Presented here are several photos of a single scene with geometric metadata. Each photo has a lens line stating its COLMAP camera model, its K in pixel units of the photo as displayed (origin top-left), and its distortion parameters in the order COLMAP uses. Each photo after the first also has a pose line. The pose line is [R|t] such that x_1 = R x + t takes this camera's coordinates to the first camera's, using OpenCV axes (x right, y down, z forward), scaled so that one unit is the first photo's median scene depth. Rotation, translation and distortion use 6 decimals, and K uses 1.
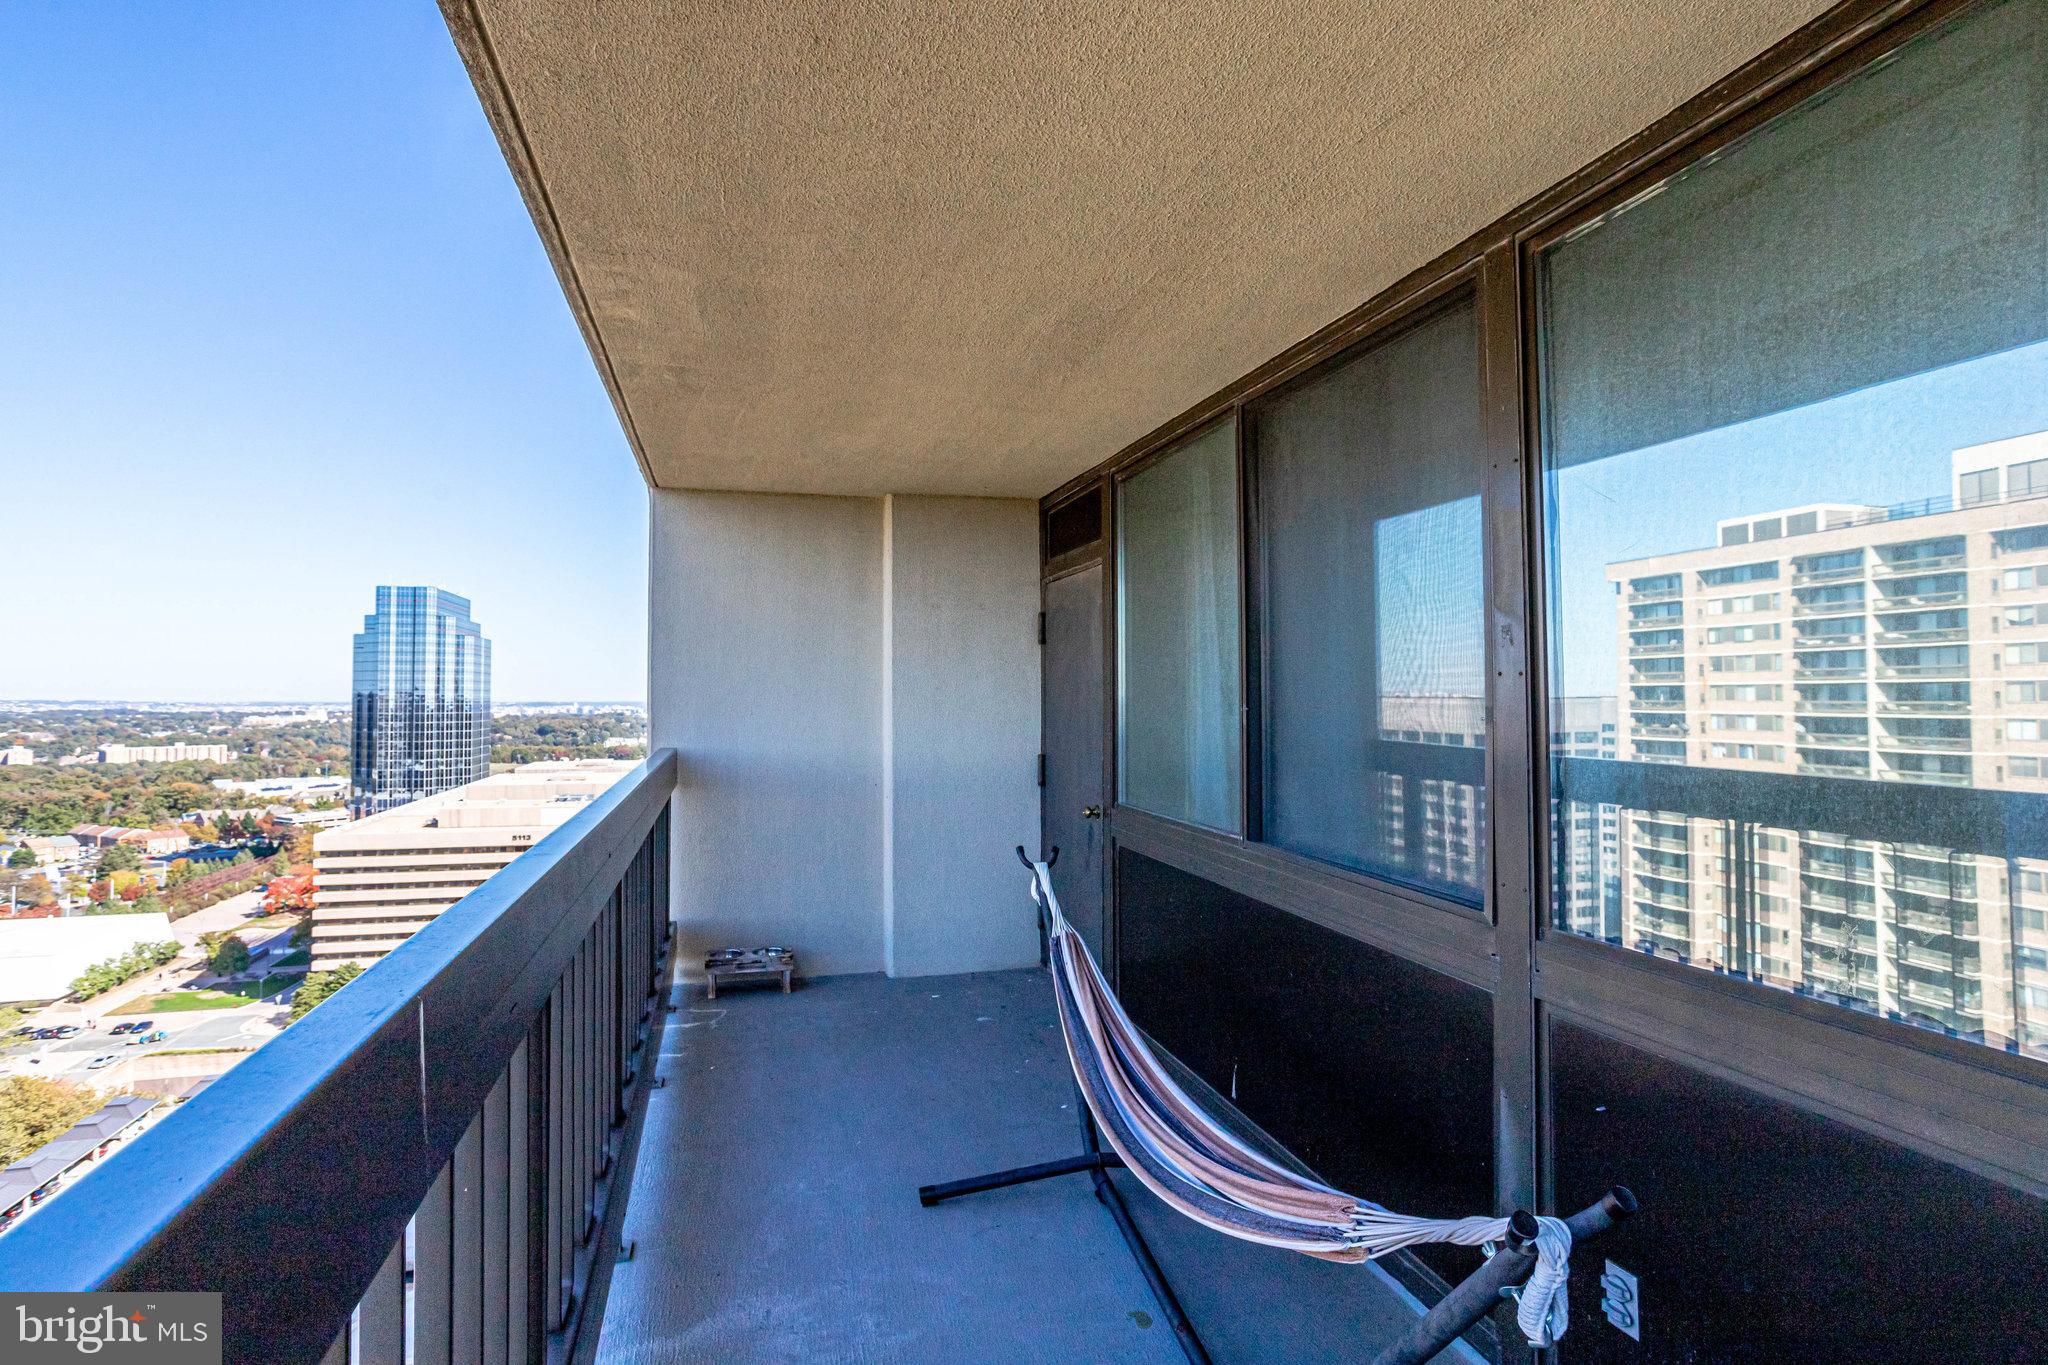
lens RADIAL K [[1036.5, 0, 988.4], [0, 1036.5, 671.7], [0, 0, 1]] dist [-0.059902, 0.041055]
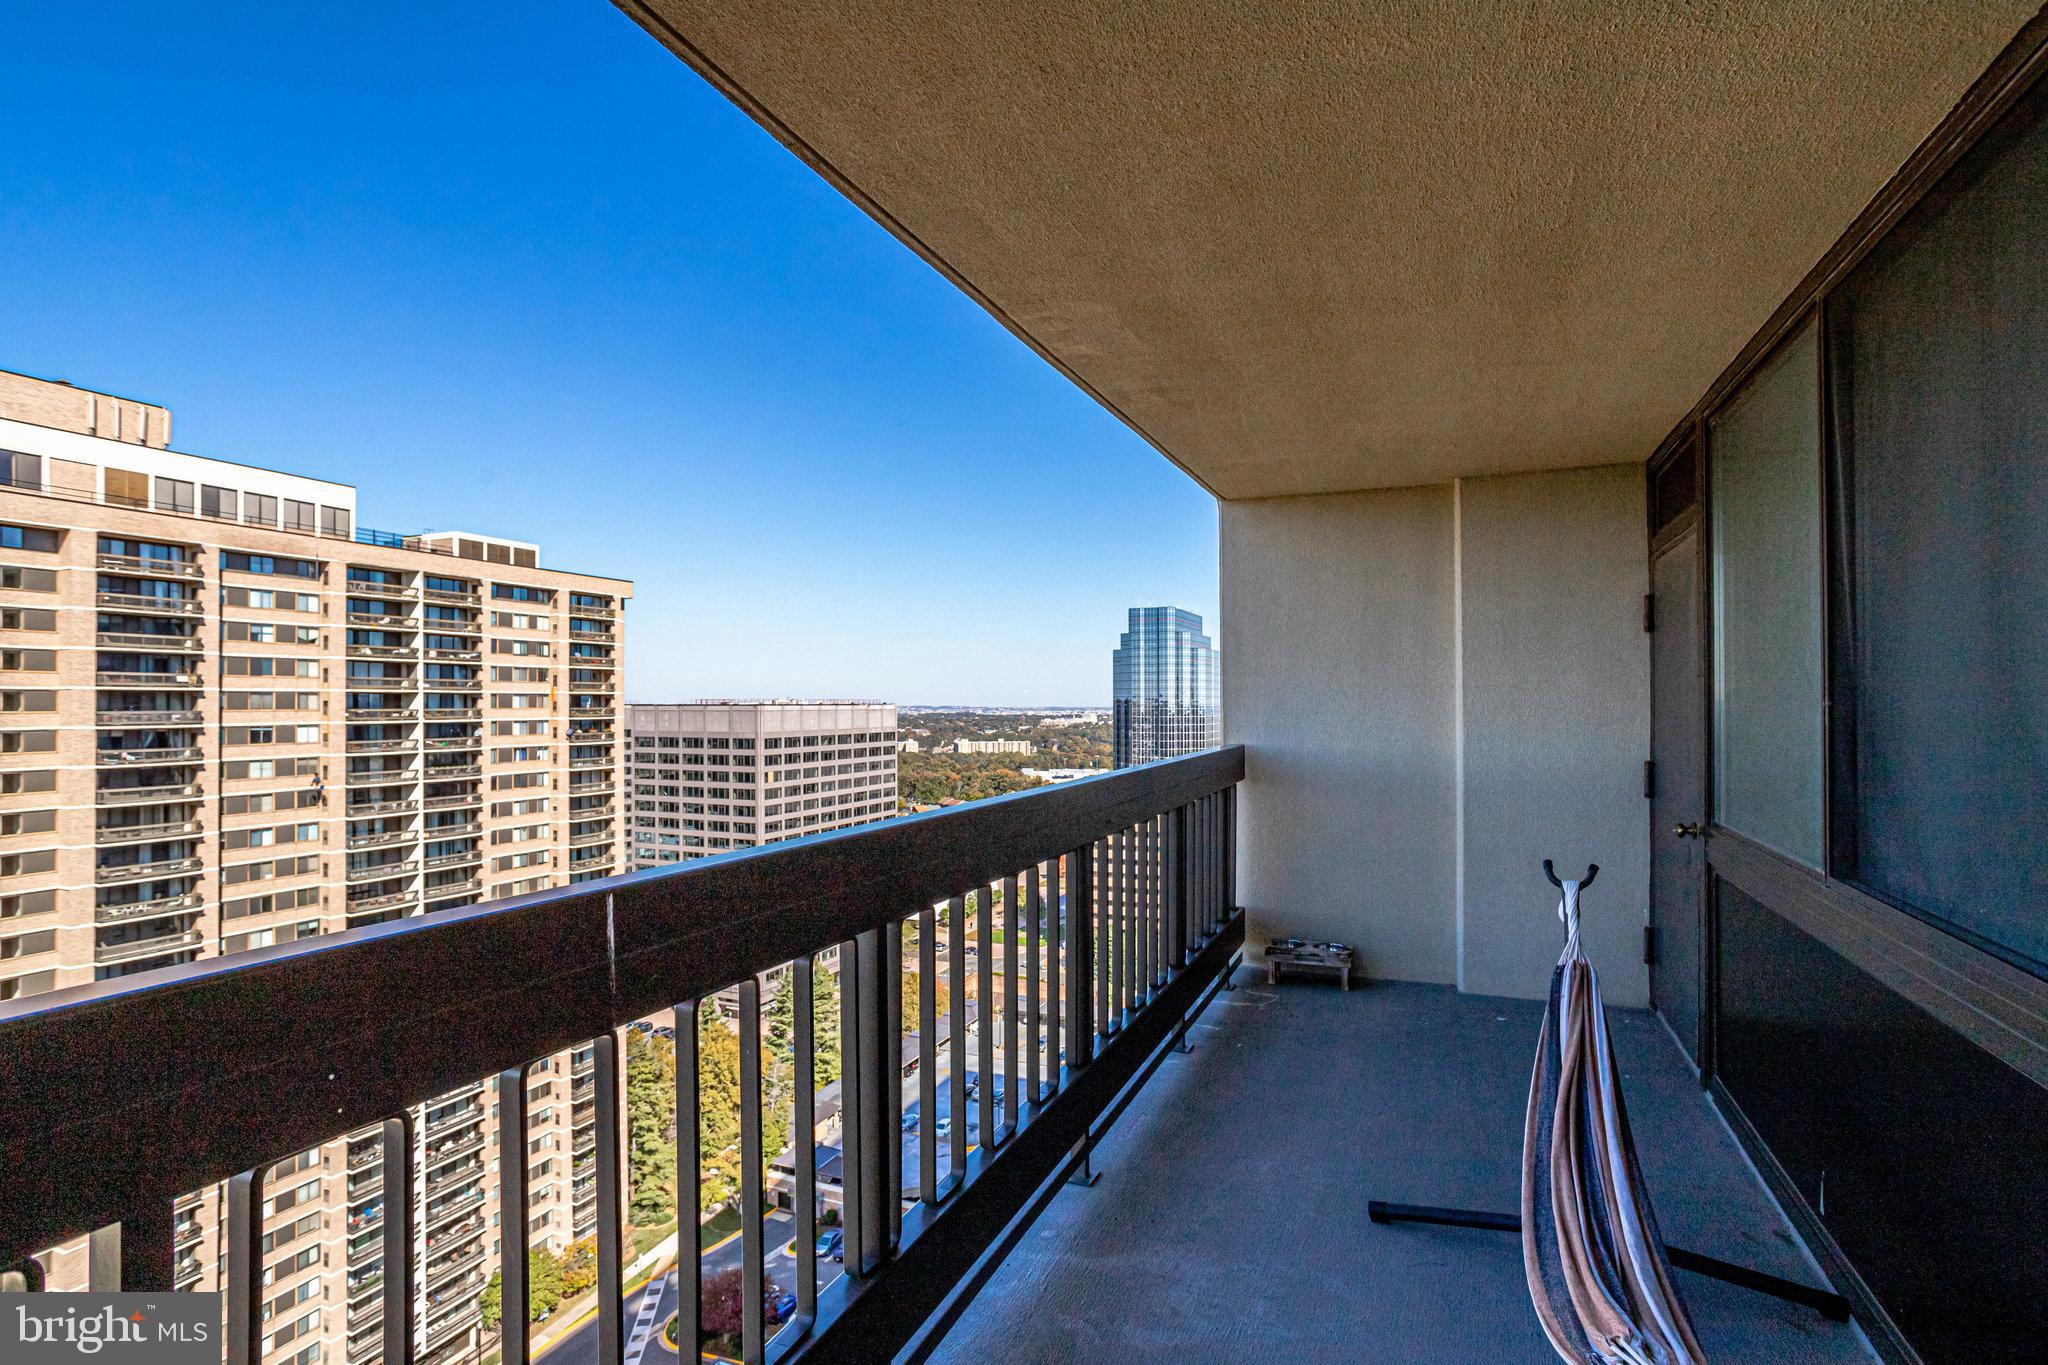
lens RADIAL K [[1002.1, 0, 1022.7], [0, 1002.1, 703.0], [0, 0, 1]] dist [-0.060059, 0.036374]
pose [[0.794636, -0.001724, -0.607084, 0.135040], [0.017064, 0.999664, 0.019497, 0.007449], [0.606847, -0.025852, 0.794398, 0.045176]]
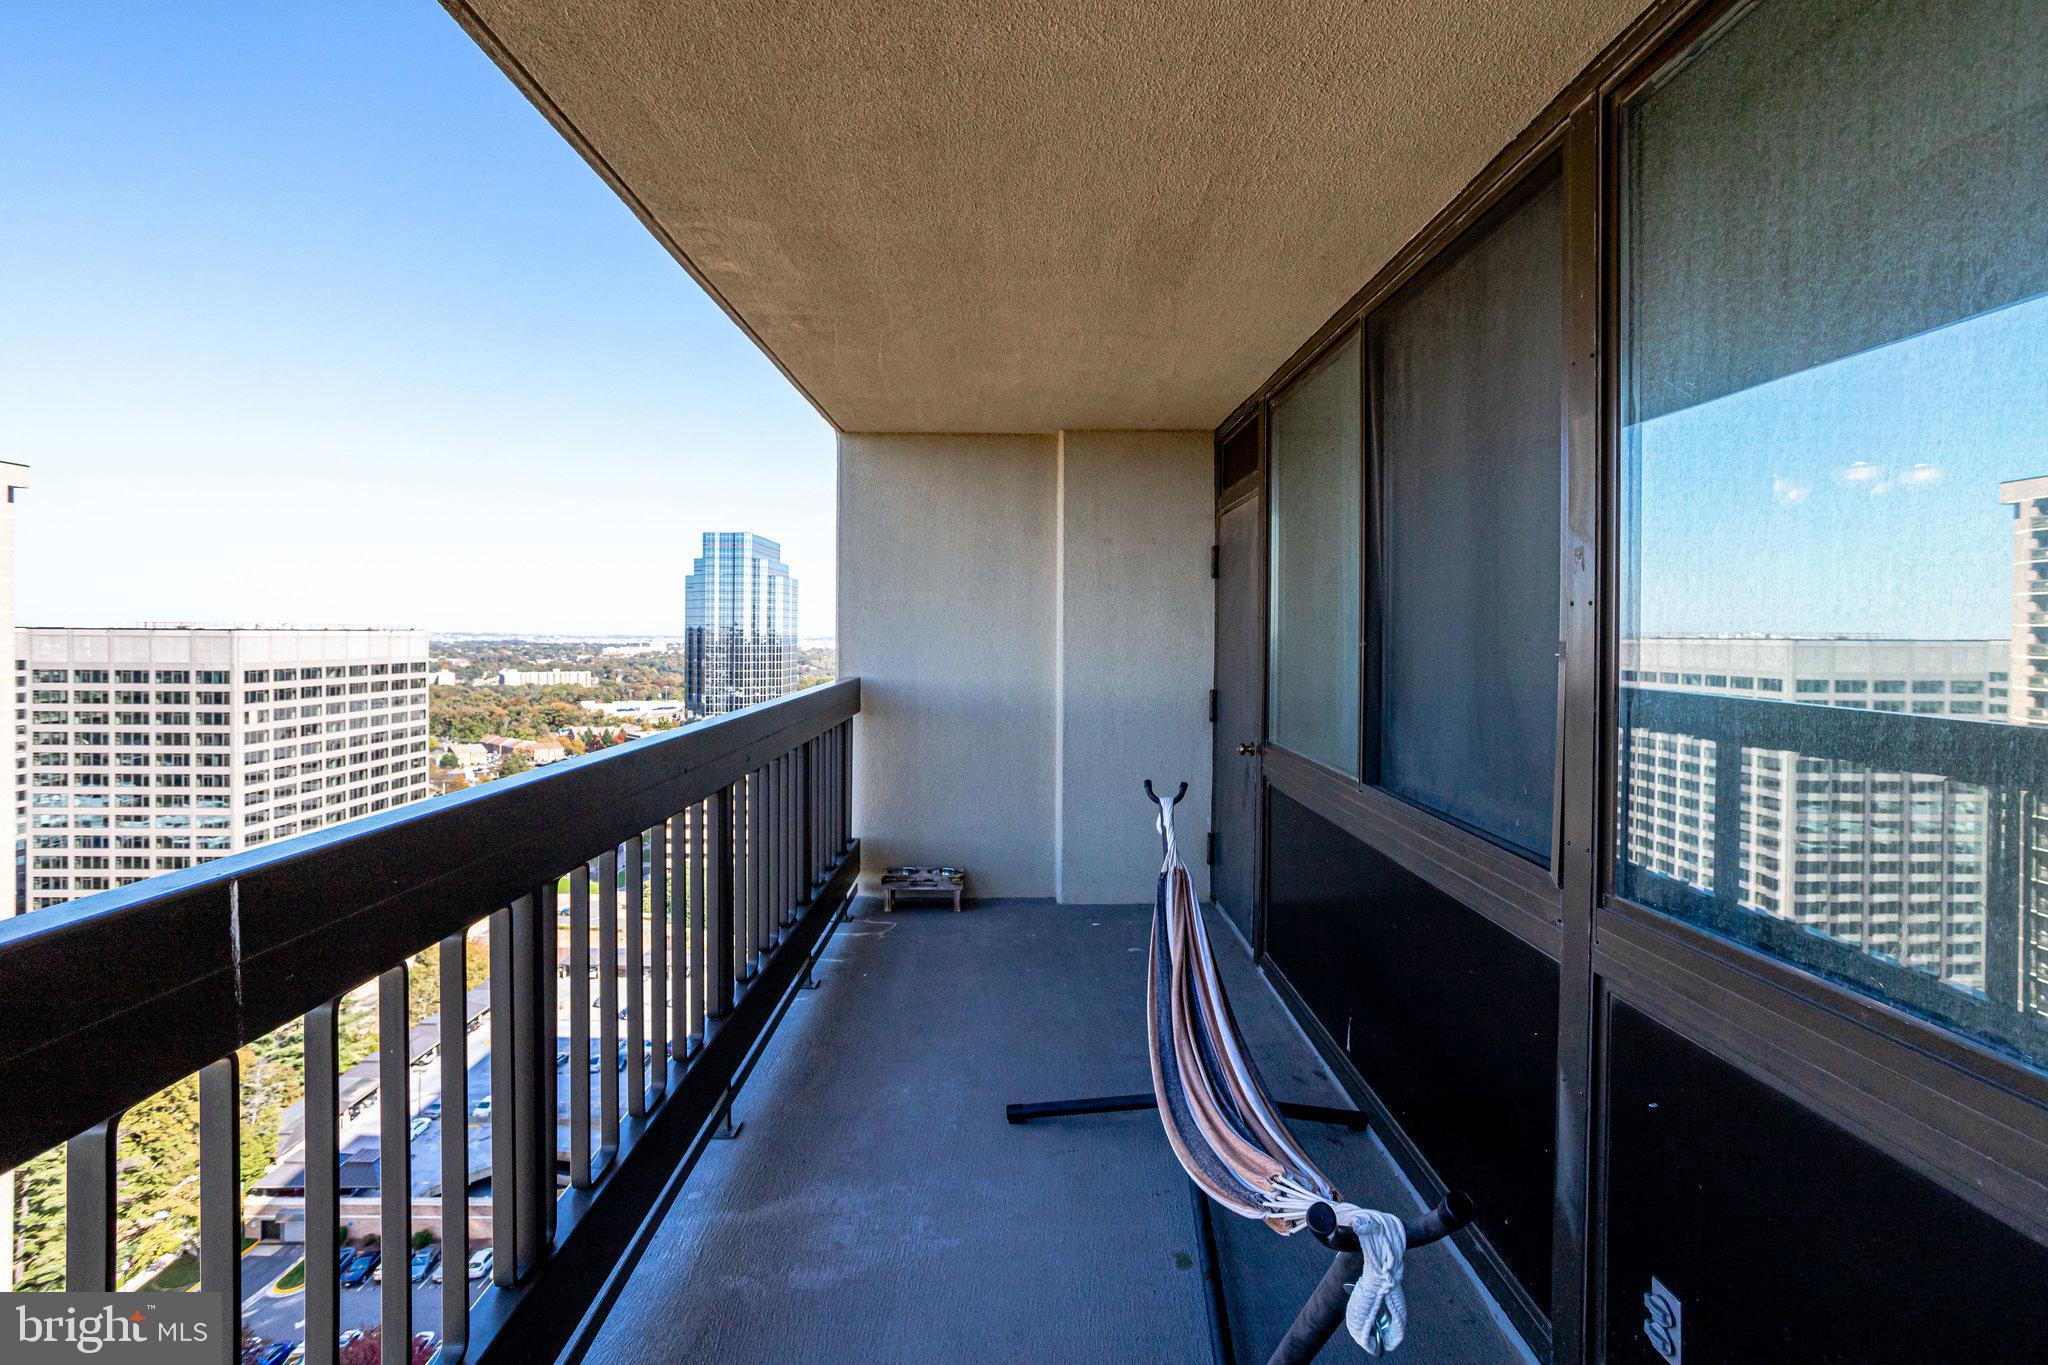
lens RADIAL K [[1011.0, 0, 1017.4], [0, 1011.0, 651.7], [0, 0, 1]] dist [-0.058027, 0.037602]
pose [[0.970937, 0.011221, -0.239071, 0.101796], [-0.001136, 0.999105, 0.042280, 0.003178], [0.239332, -0.040779, 0.970081, 0.024914]]
